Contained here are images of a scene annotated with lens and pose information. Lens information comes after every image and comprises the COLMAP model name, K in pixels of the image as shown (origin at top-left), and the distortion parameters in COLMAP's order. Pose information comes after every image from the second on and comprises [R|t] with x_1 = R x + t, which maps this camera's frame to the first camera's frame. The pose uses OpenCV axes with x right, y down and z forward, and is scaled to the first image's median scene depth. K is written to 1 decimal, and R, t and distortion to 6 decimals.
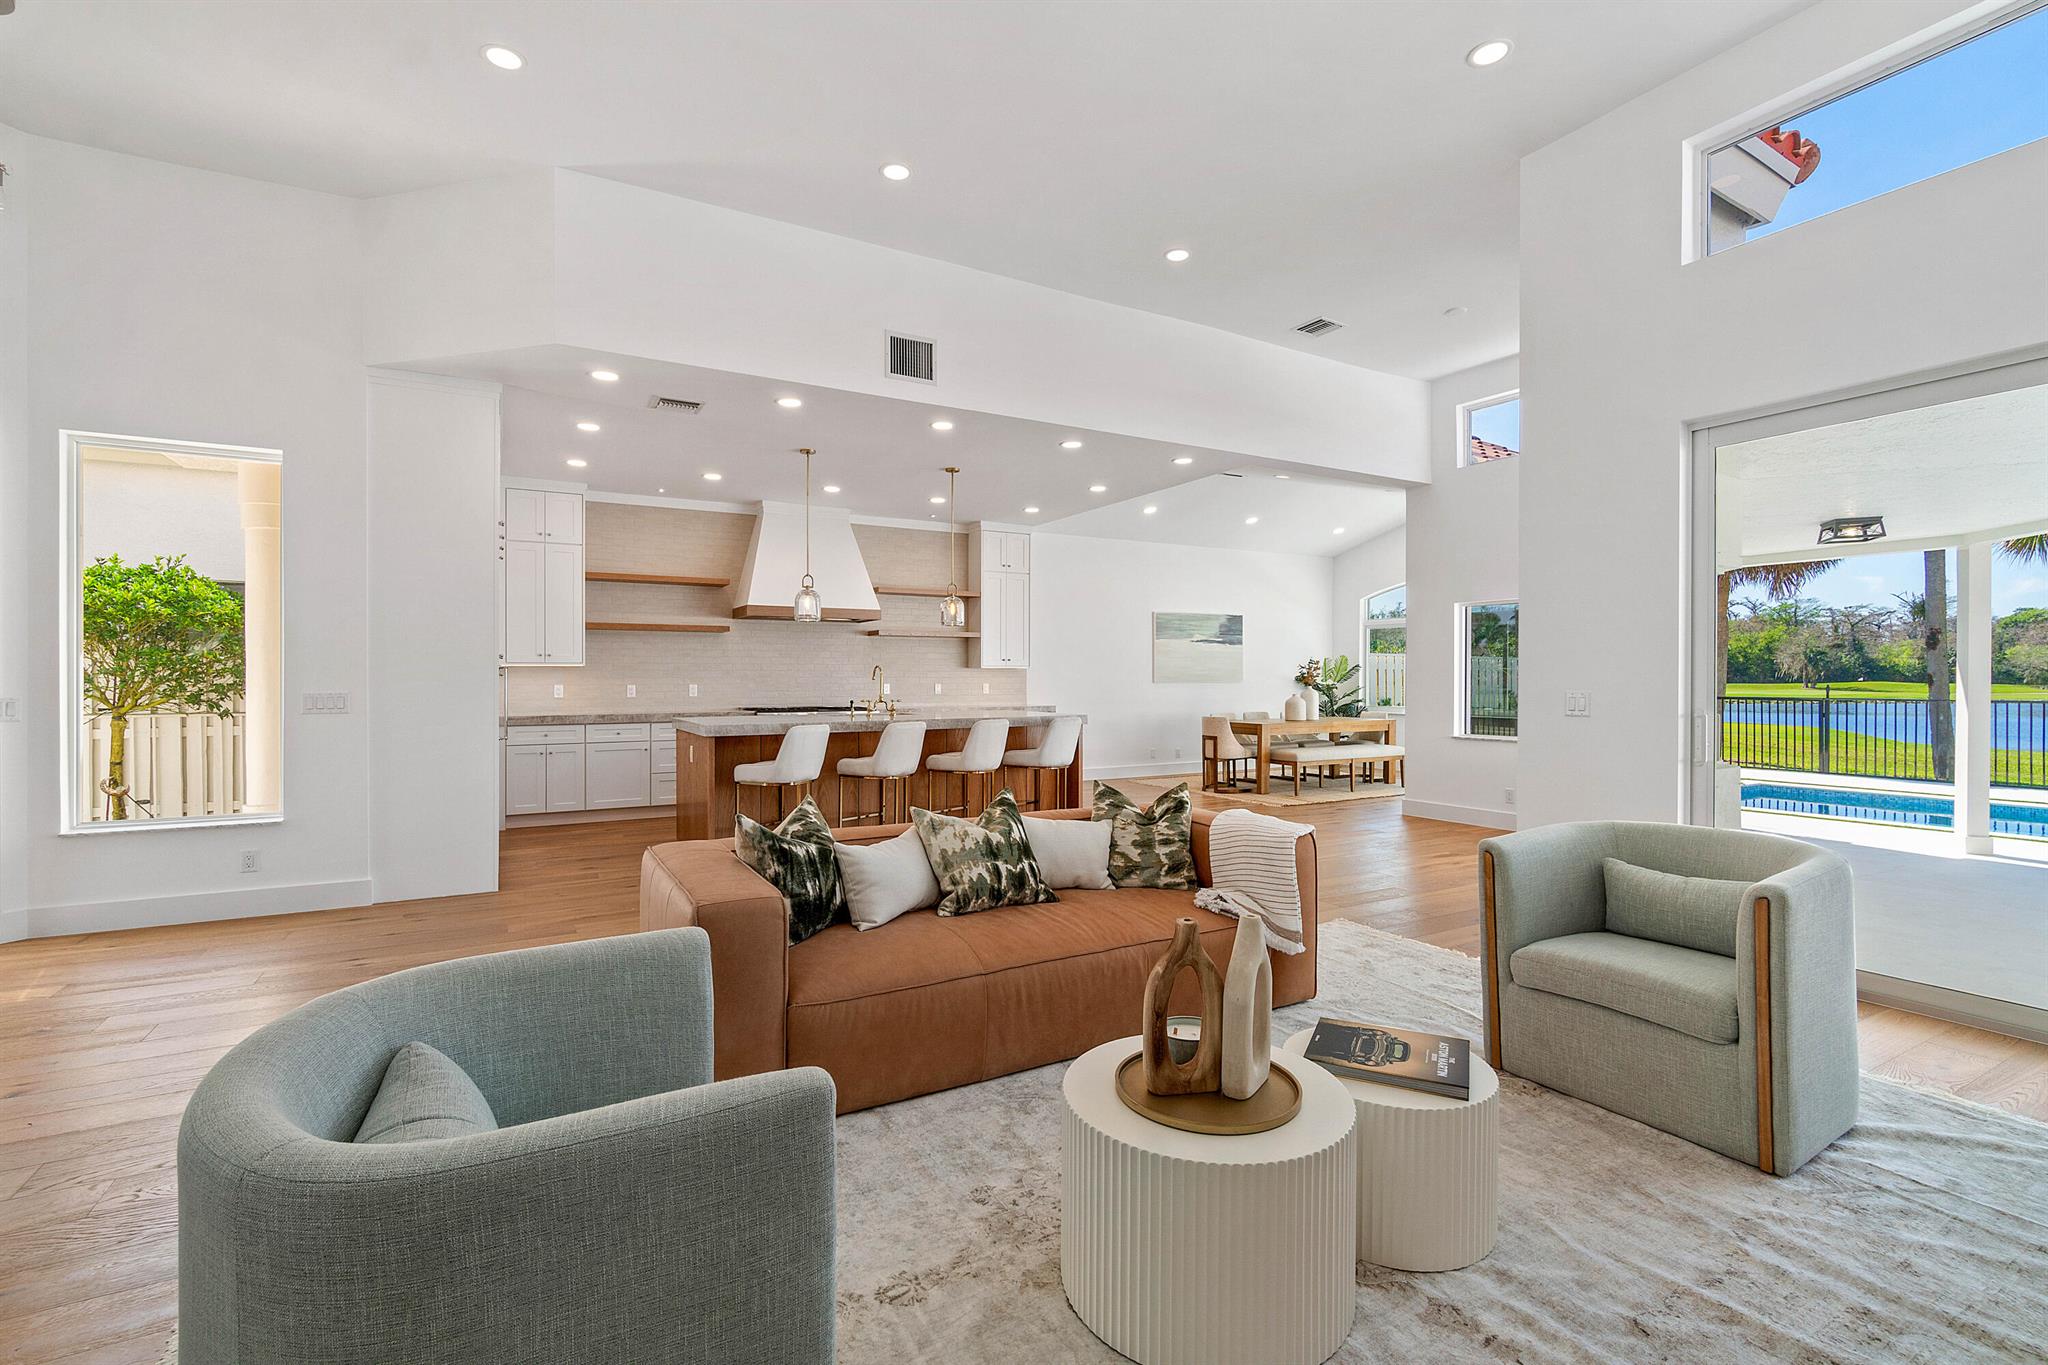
lens RADIAL K [[906.3, 0, 1024.2], [0, 906.3, 681.2], [0, 0, 1]] dist [-0.001523, 0.001914]
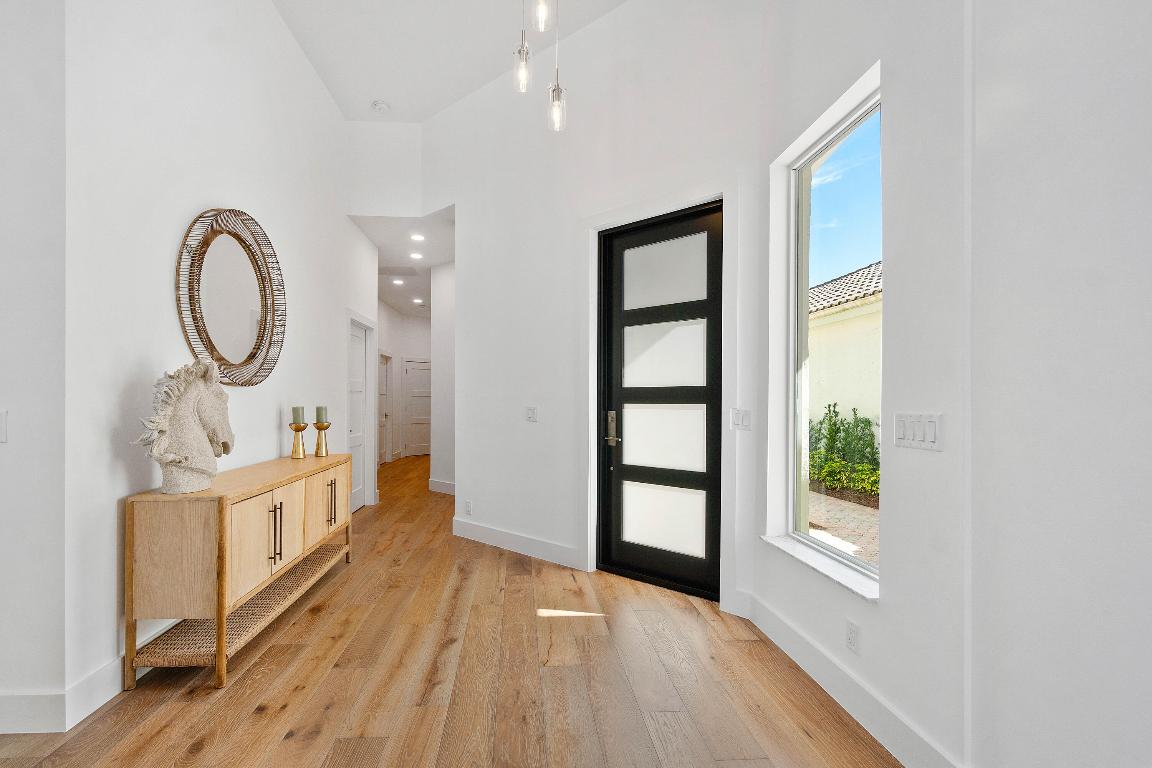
lens RADIAL K [[509.8, 0, 535.7], [0, 509.8, 398.1], [0, 0, 1]] dist [-0.001523, 0.001914]
pose [[-0.463682, -0.003280, -0.885996, -0.211474], [-0.003975, 0.999991, -0.001621, 0.003050], [0.885993, 0.002770, -0.463691, 0.549807]]
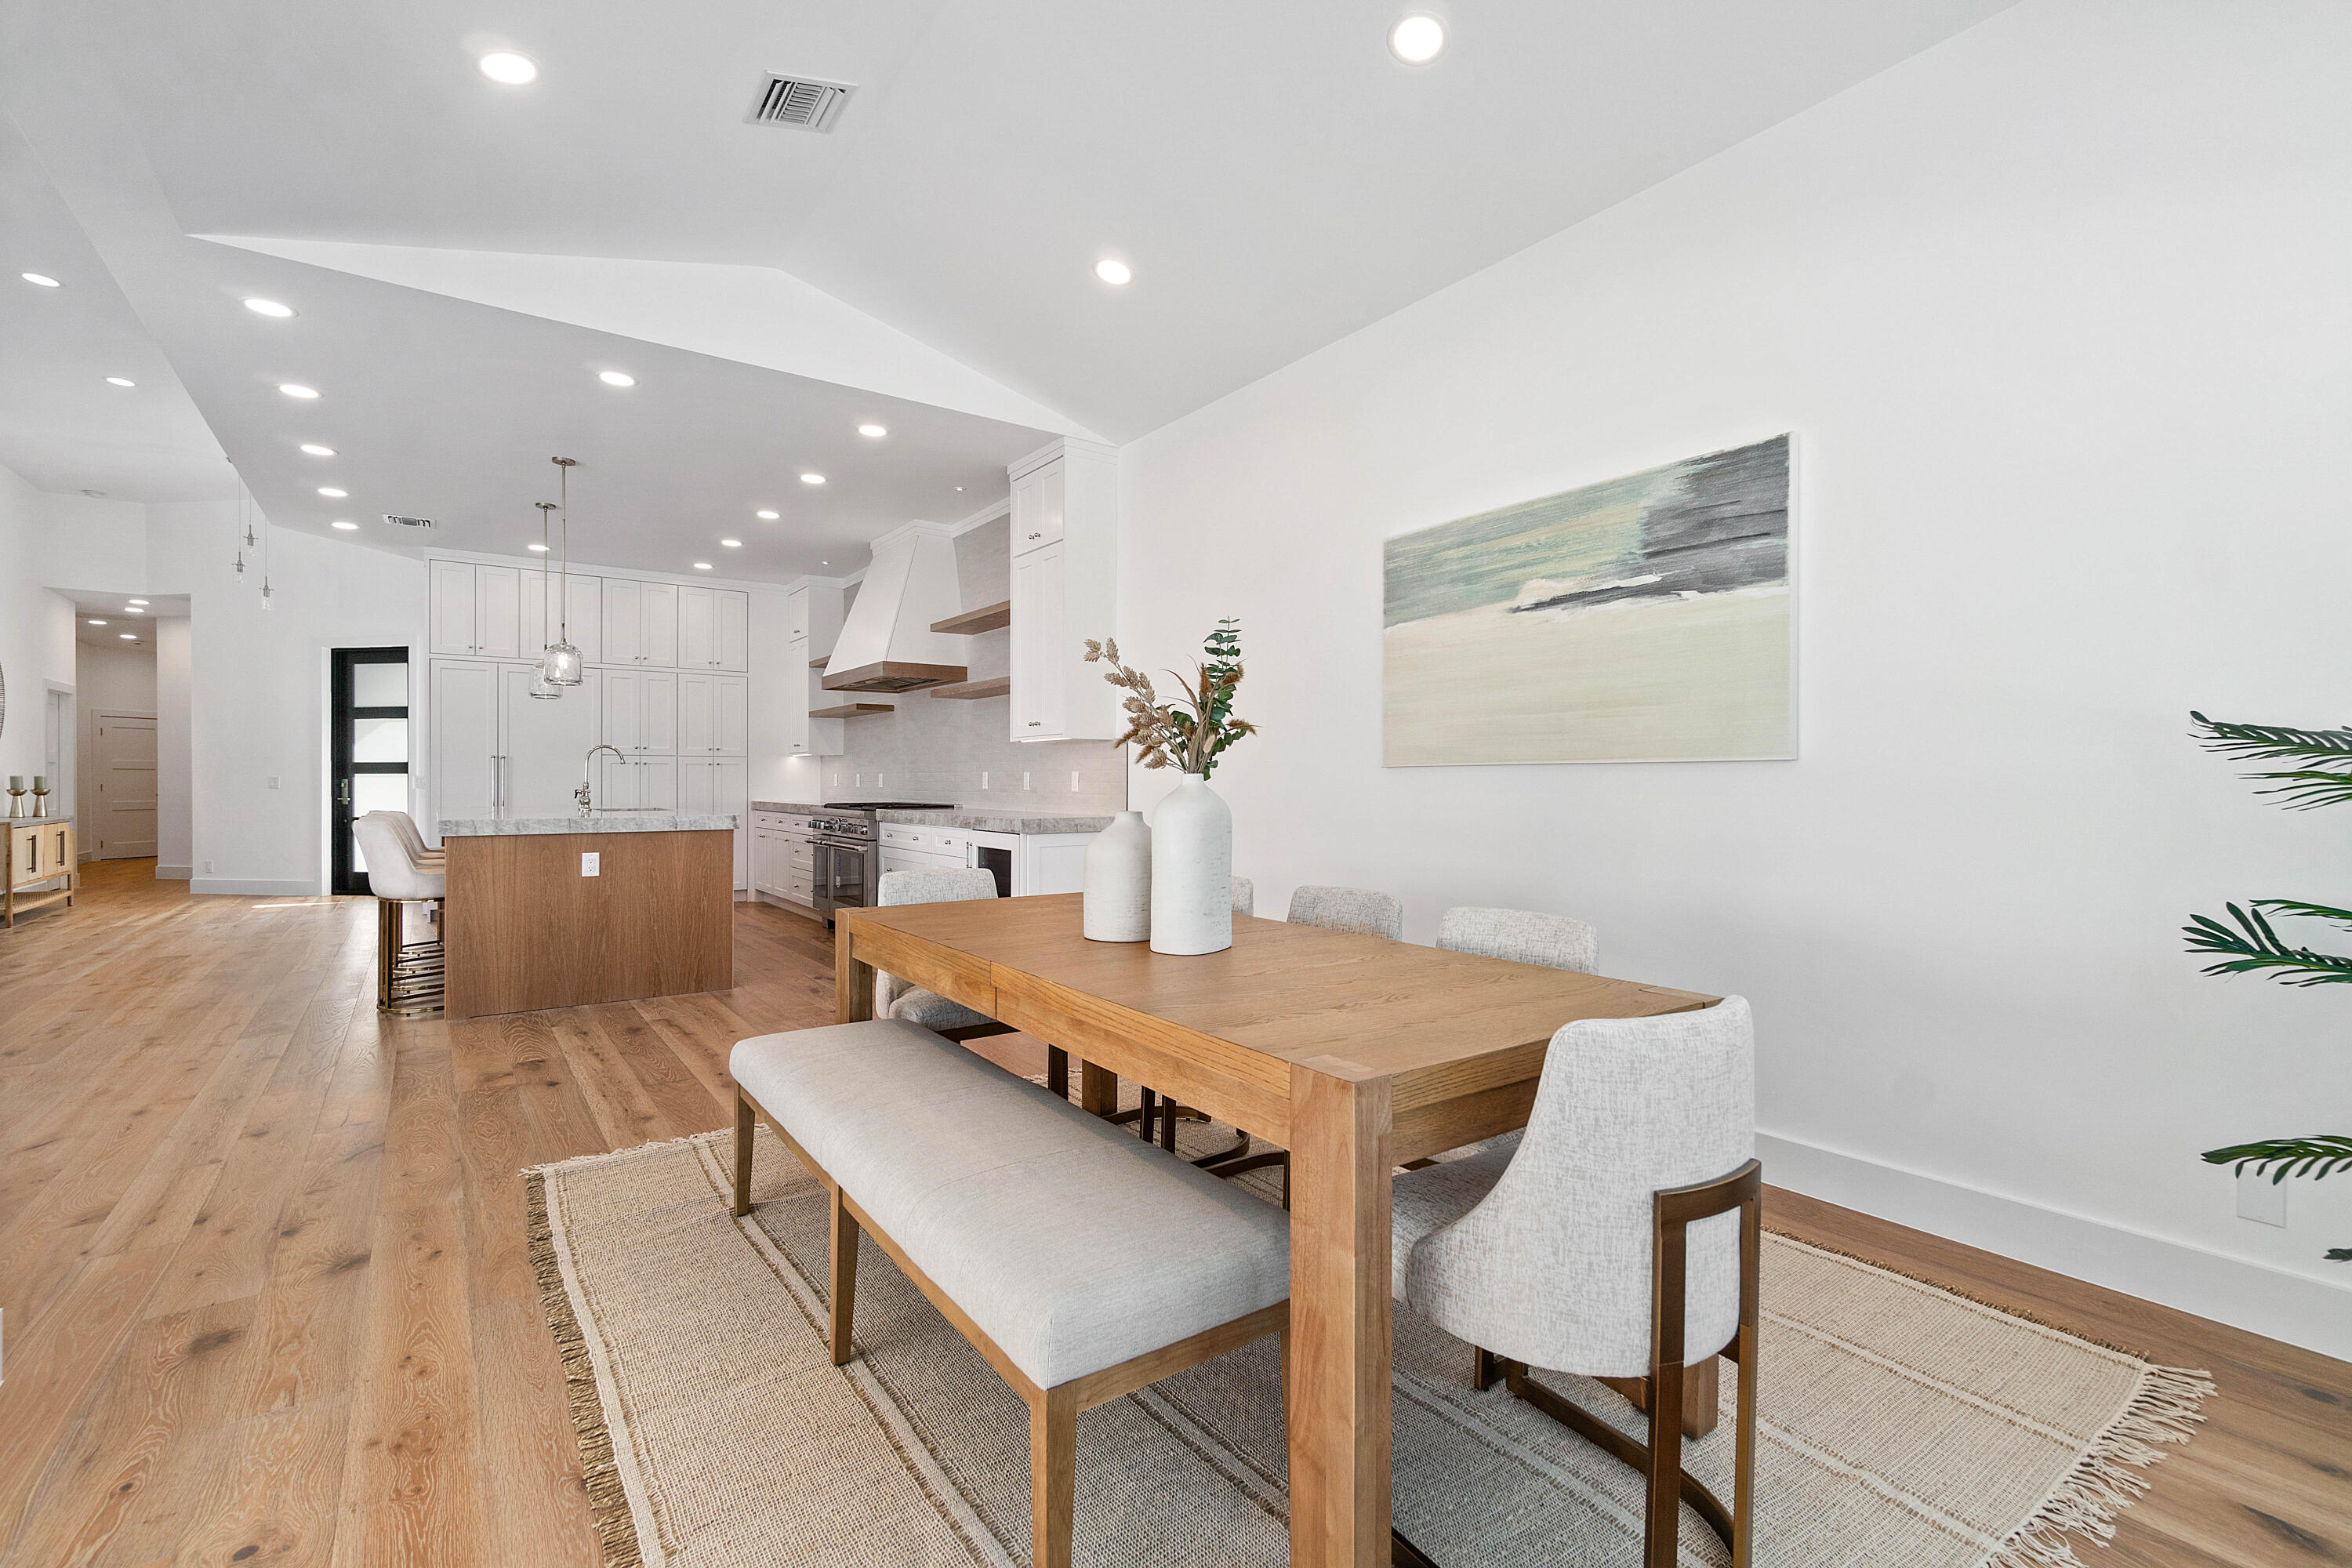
lens RADIAL K [[1040.8, 0, 1182.2], [0, 1040.8, 788.9], [0, 0, 1]] dist [-0.001523, 0.001914]
pose [[0.101998, 0.009541, -0.994739, 0.693101], [-0.004325, 0.999949, 0.009148, 0.008671], [0.994775, 0.003369, 0.102034, 1.262201]]
